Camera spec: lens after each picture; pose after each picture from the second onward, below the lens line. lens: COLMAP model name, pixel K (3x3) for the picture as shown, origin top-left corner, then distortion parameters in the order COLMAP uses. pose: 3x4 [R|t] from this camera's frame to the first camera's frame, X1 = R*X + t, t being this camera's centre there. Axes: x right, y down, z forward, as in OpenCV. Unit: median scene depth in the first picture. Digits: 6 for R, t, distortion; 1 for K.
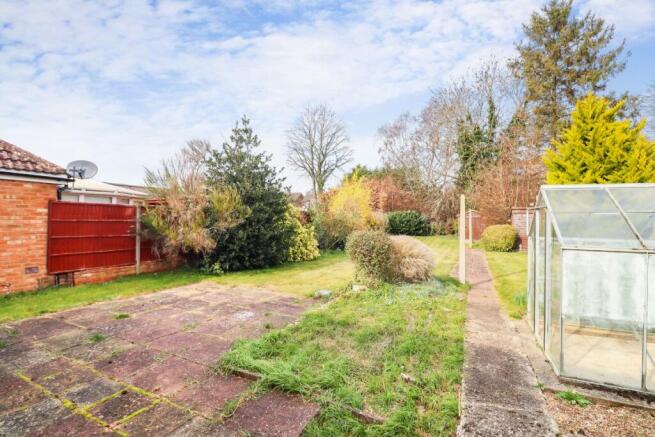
lens RADIAL K [[300.9, 0, 327.5], [0, 300.9, 218.5], [0, 0, 1]] dist [-0.018936, -0.000138]
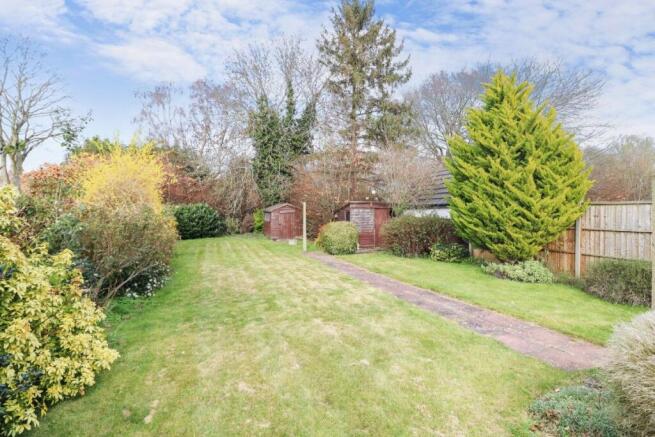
lens RADIAL K [[300.9, 0, 327.5], [0, 300.9, 218.5], [0, 0, 1]] dist [-0.018936, -0.000138]
pose [[0.697820, -0.022281, 0.715927, -0.034973], [0.007166, 0.999683, 0.024127, -0.005135], [-0.716238, -0.011706, 0.697758, 0.270055]]
